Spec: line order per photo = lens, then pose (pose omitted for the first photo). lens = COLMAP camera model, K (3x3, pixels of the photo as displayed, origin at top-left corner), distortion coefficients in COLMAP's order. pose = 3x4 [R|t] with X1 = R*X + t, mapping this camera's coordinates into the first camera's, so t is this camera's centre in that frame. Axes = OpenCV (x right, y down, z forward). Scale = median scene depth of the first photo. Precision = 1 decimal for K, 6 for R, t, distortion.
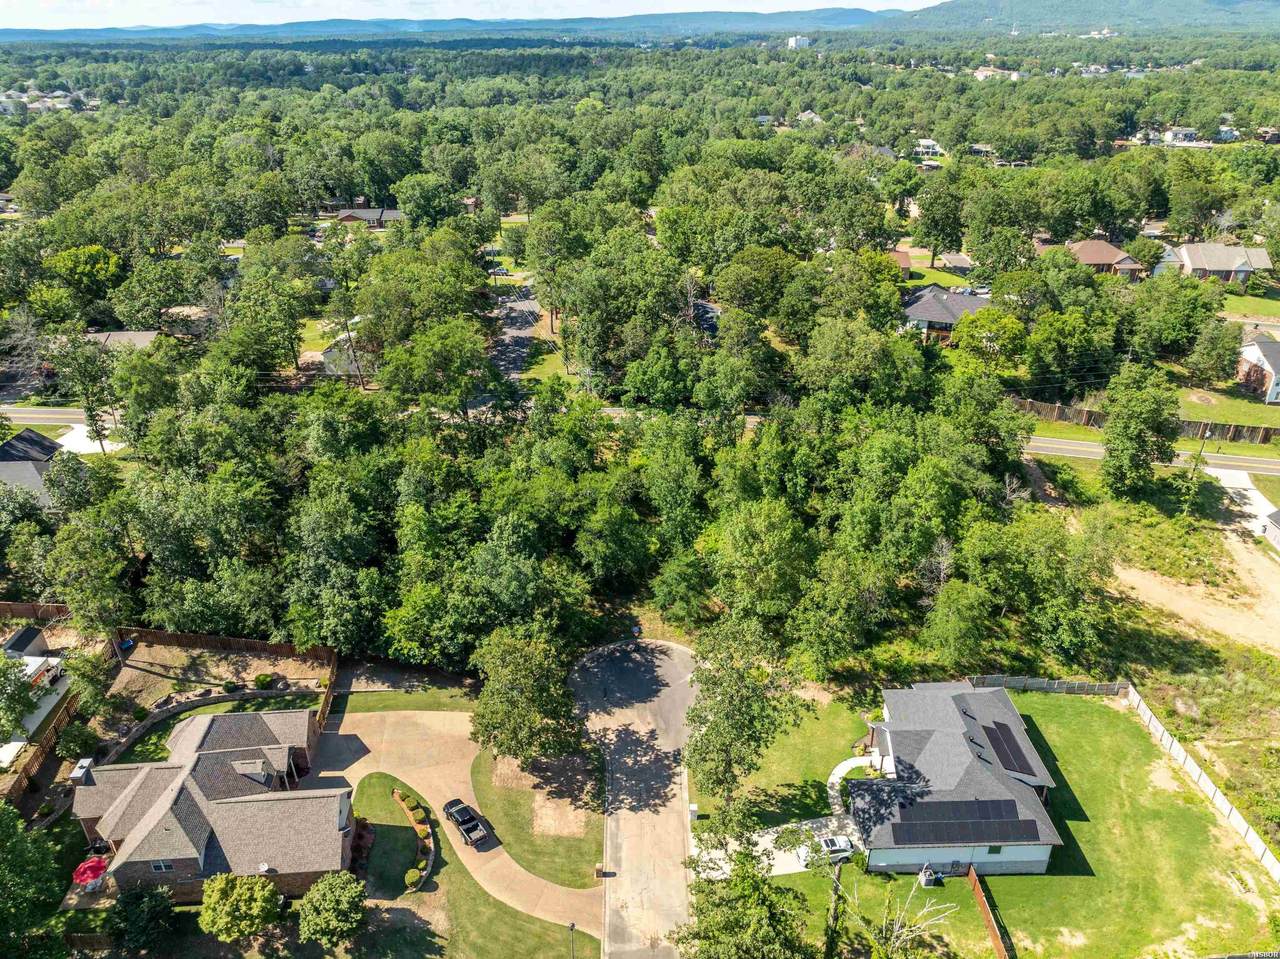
lens RADIAL K [[890.2, 0, 634.3], [0, 890.2, 479.3], [0, 0, 1]] dist [-0.008789, -0.002828]
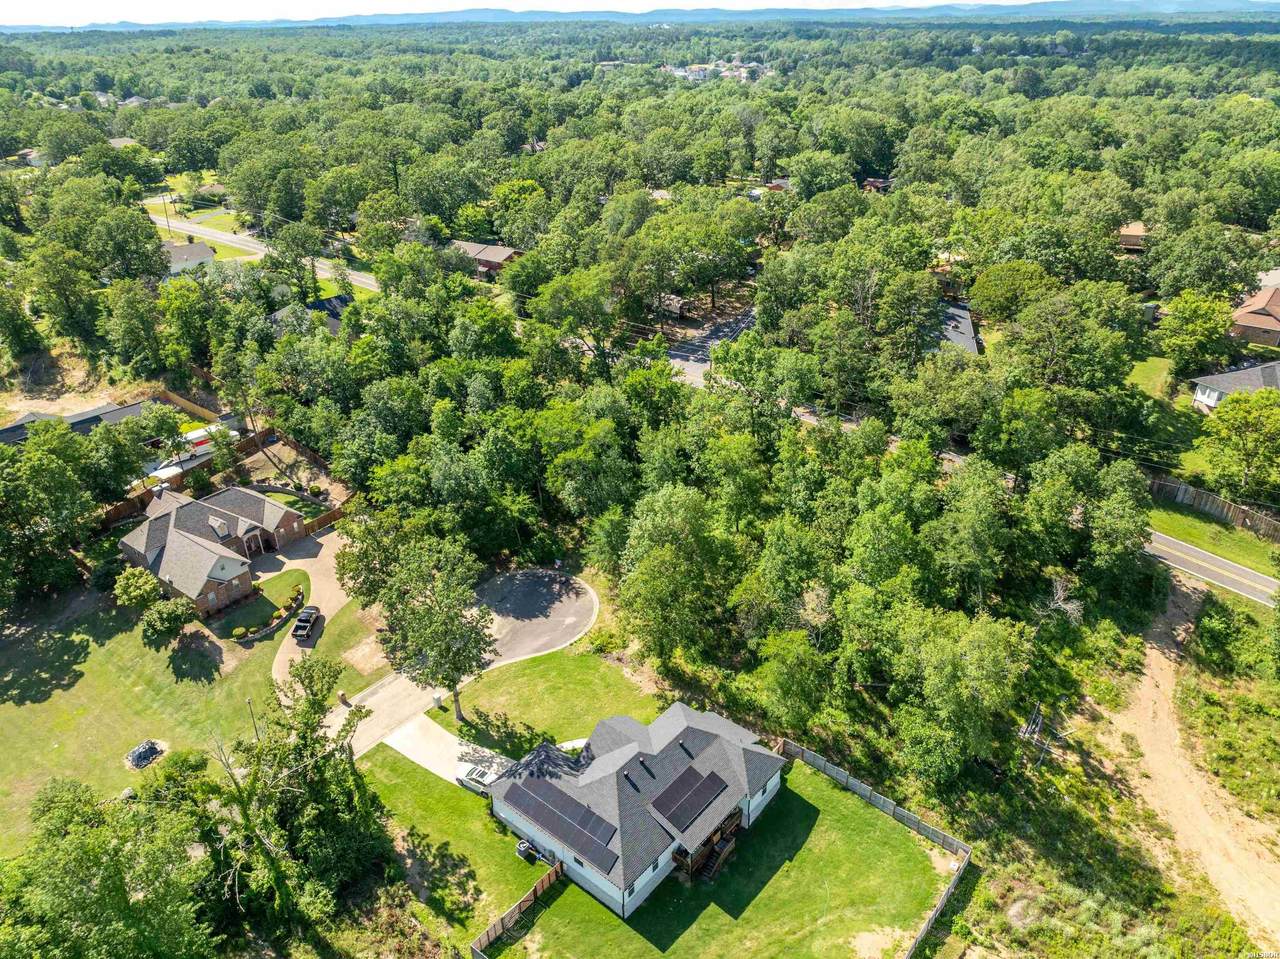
lens RADIAL K [[890.2, 0, 634.3], [0, 890.2, 479.3], [0, 0, 1]] dist [-0.008789, -0.002828]
pose [[0.754795, 0.299366, -0.583665, 0.604851], [-0.289392, 0.950485, 0.113270, -0.070411], [0.588674, 0.083412, 0.804055, 0.150459]]
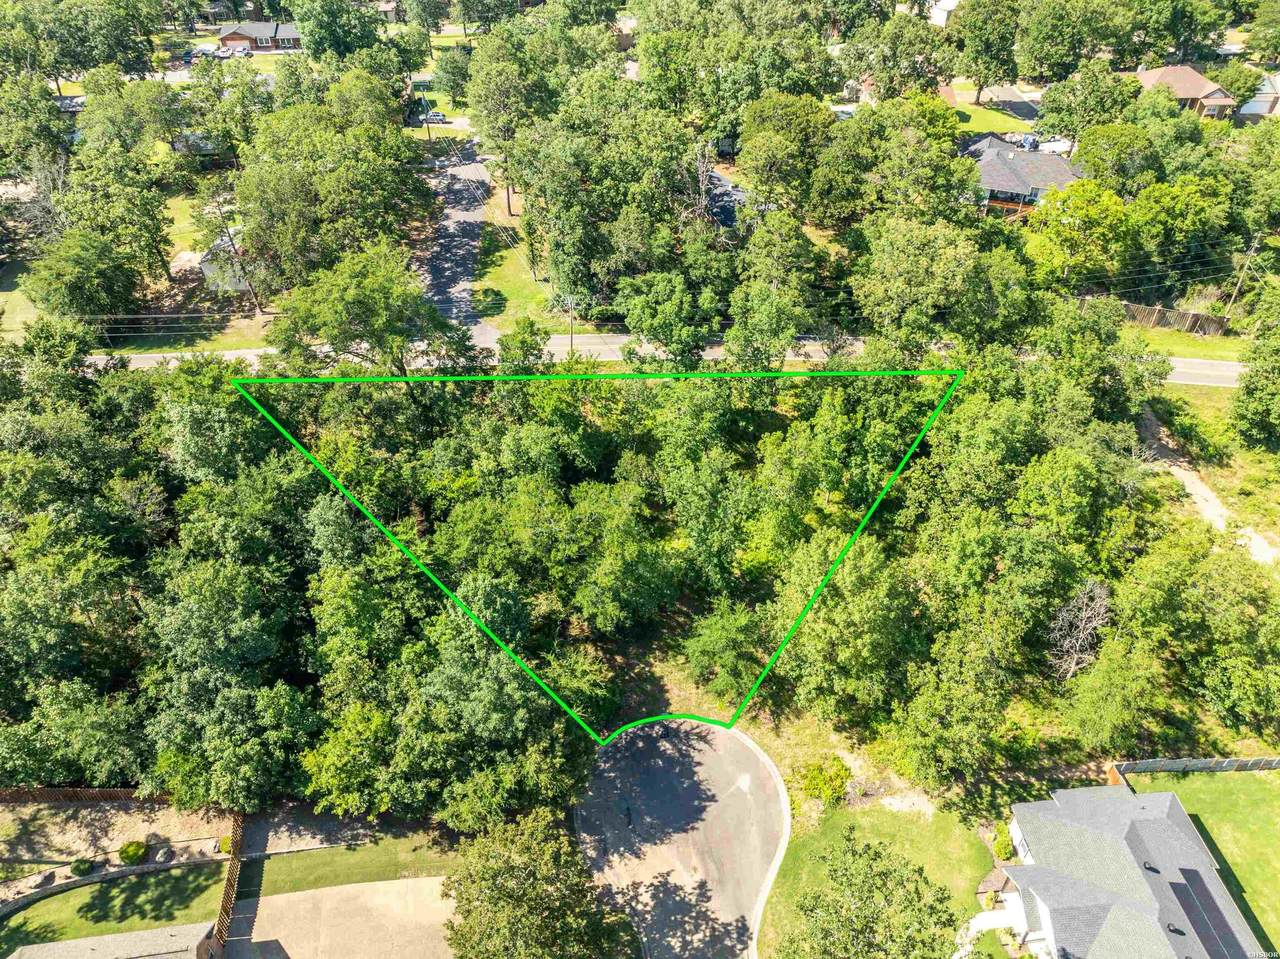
lens RADIAL K [[894.0, 0, 640.0], [0, 894.0, 479.5], [0, 0, 1]] dist [-0.018345, 0.009320]
pose [[0.997938, -0.035597, 0.053417, -0.045161], [0.023670, 0.977574, 0.209259, -0.150586], [-0.059669, -0.207563, 0.976400, 0.299715]]
